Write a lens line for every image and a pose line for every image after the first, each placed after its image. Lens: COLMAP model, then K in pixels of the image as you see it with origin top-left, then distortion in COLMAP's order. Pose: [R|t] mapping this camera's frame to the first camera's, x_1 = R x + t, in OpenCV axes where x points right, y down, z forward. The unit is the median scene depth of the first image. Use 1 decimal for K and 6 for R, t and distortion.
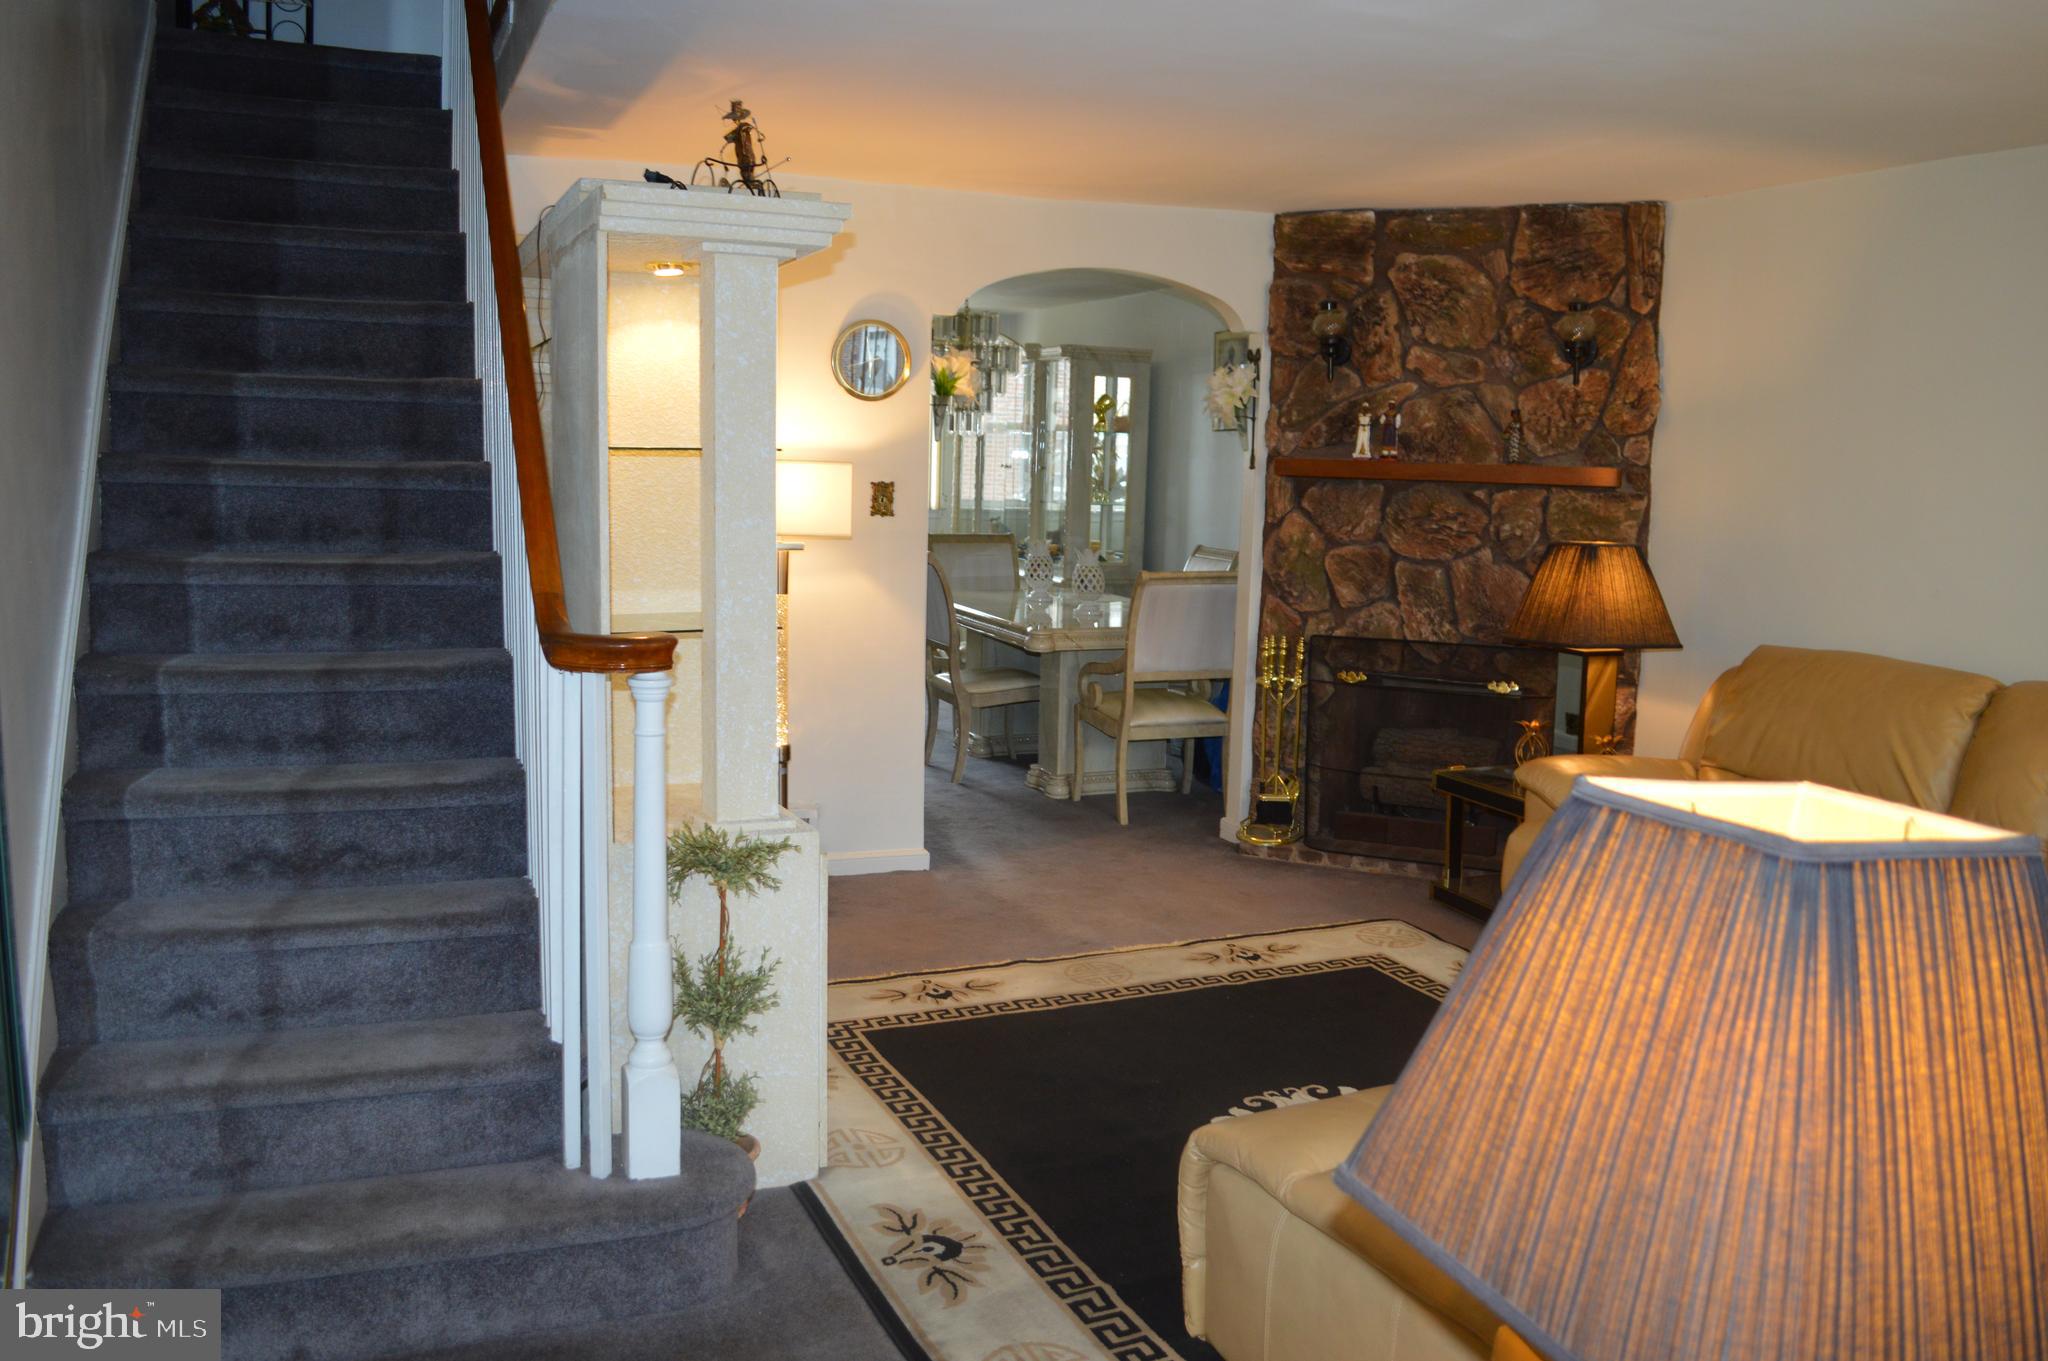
lens RADIAL K [[1637.7, 0, 1007.9], [0, 1637.7, 696.4], [0, 0, 1]] dist [-0.084014, 0.012873]
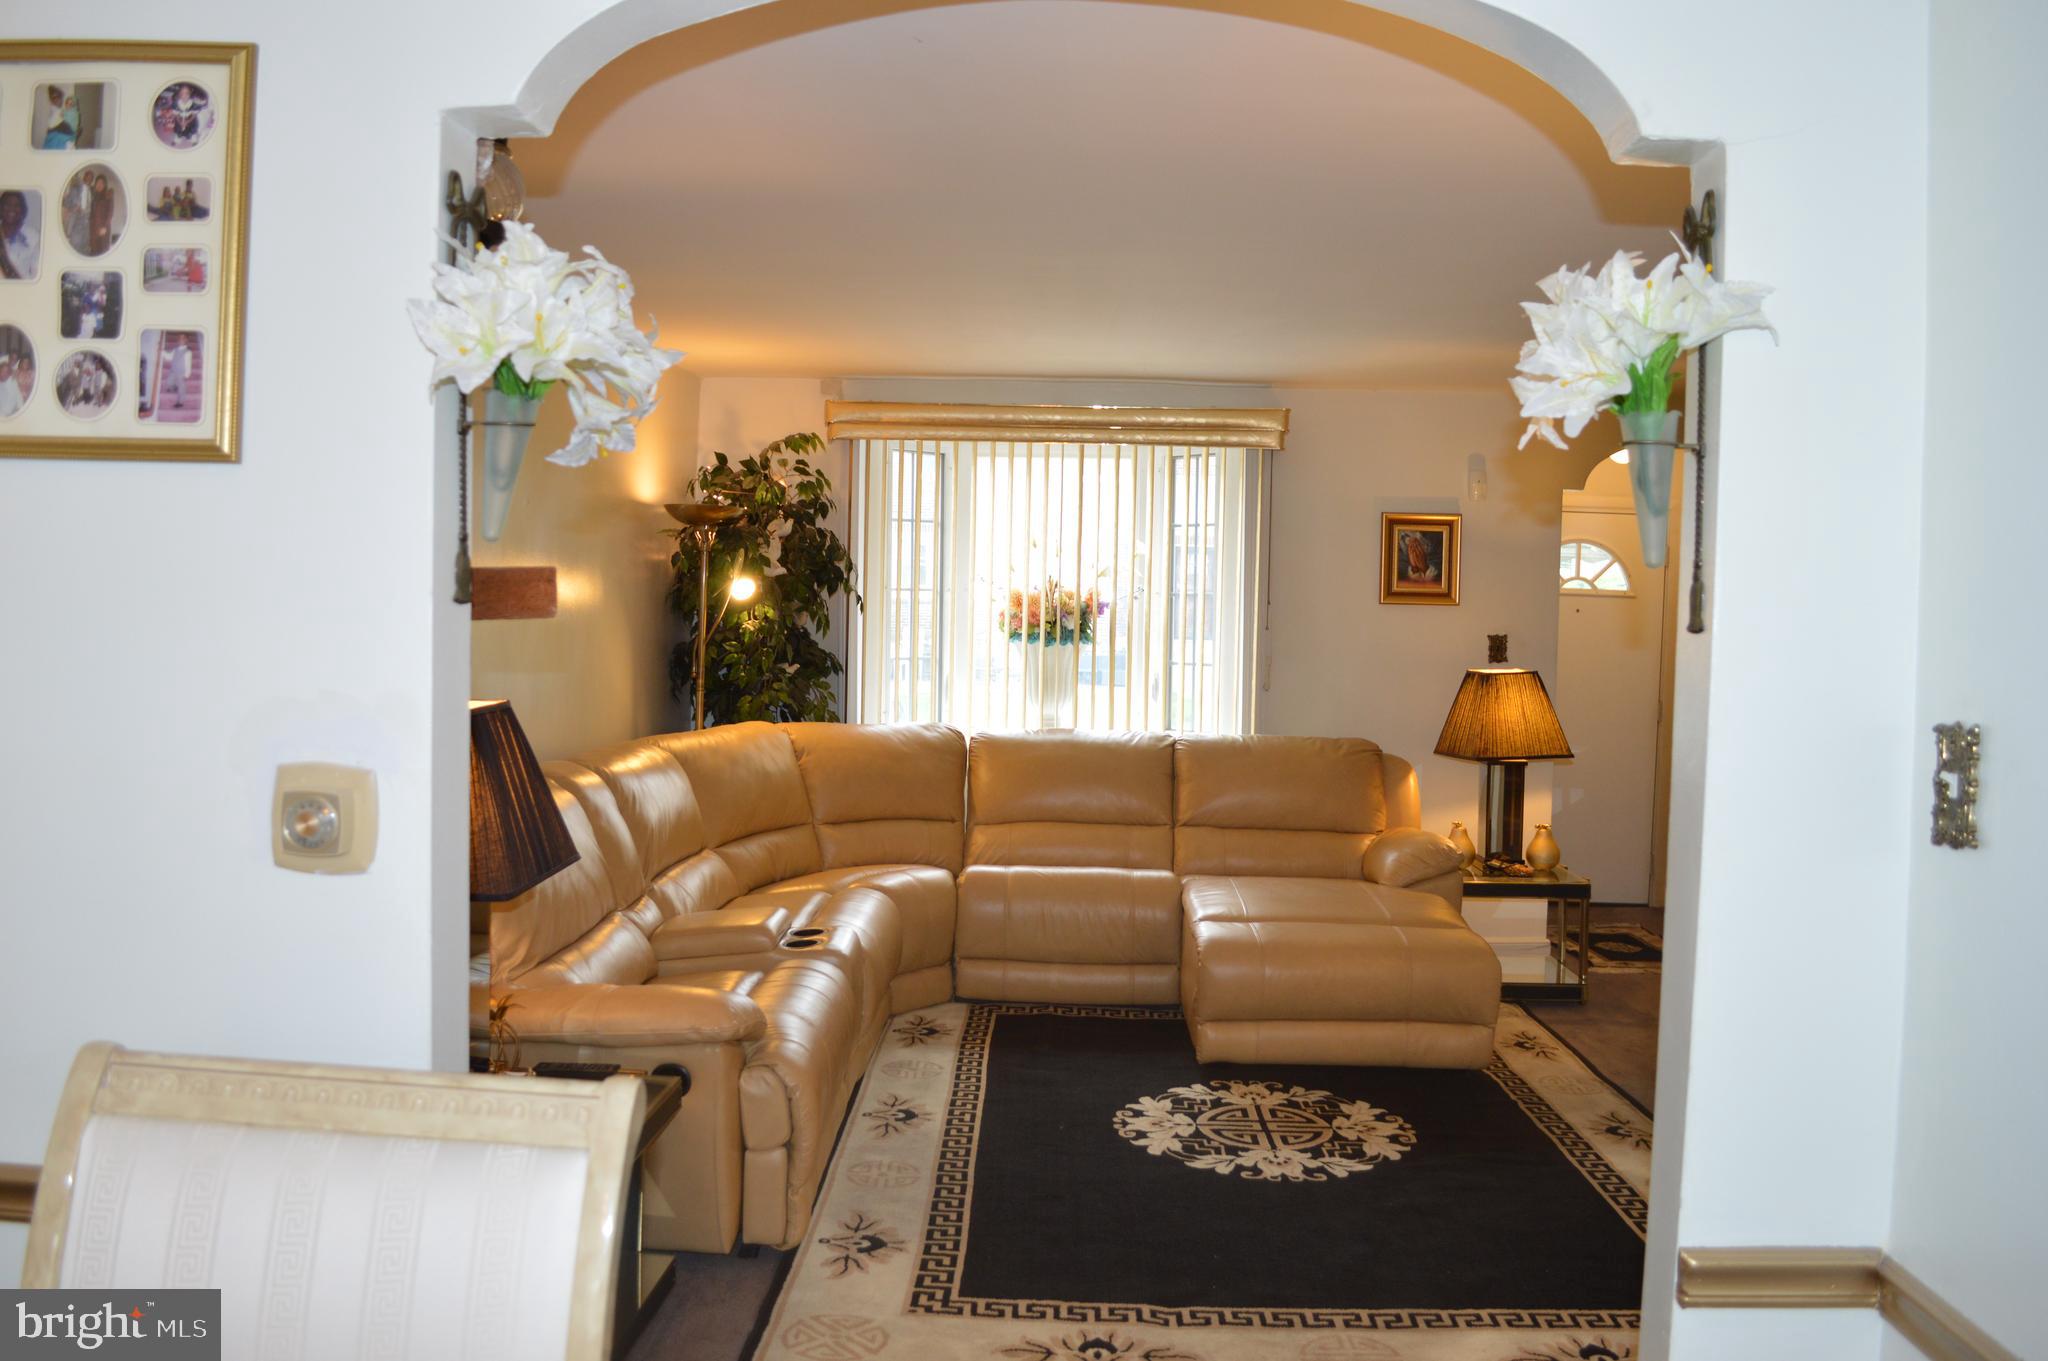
lens RADIAL K [[1637.7, 0, 1021.3], [0, 1637.7, 669.8], [0, 0, 1]] dist [-0.084014, 0.012873]
pose [[-0.911791, -0.063285, 0.405749, -0.081747], [0.012787, 0.983200, 0.182084, -0.264846], [-0.410456, 0.171211, -0.895663, 1.797033]]
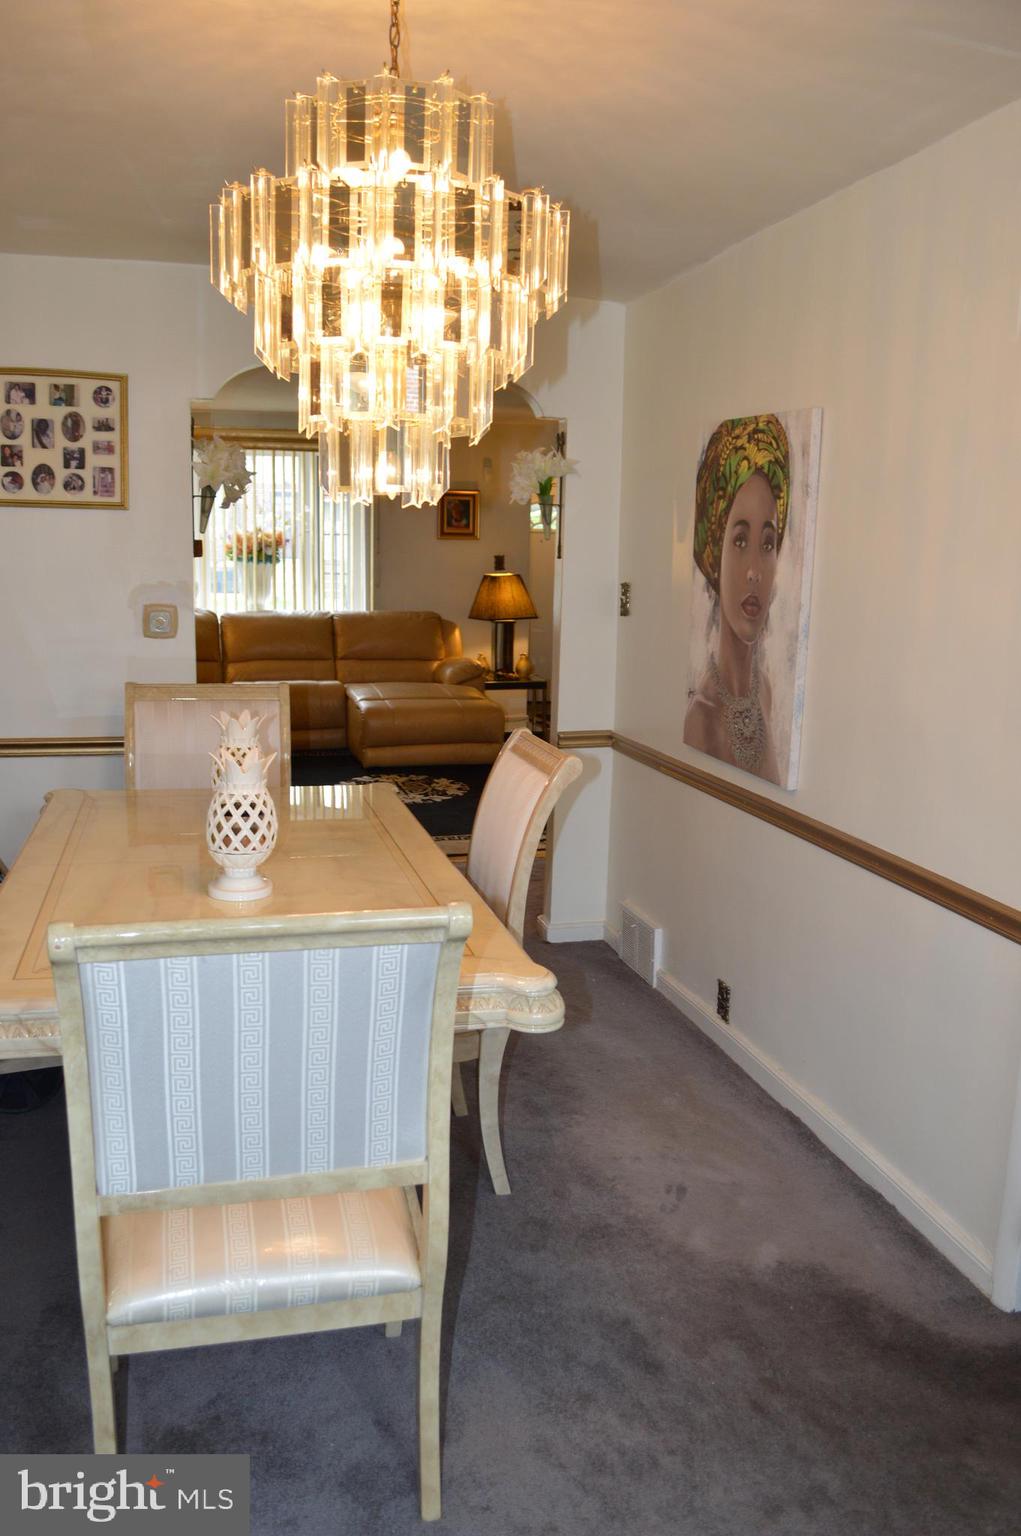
lens RADIAL K [[1228.3, 0, 500.7], [0, 1228.3, 779.8], [0, 0, 1]] dist [-0.084014, 0.012873]
pose [[-0.990426, -0.071234, 0.118249, -0.161013], [-0.027644, 0.941575, 0.335667, -0.375432], [-0.135251, 0.329185, -0.934529, 2.443425]]
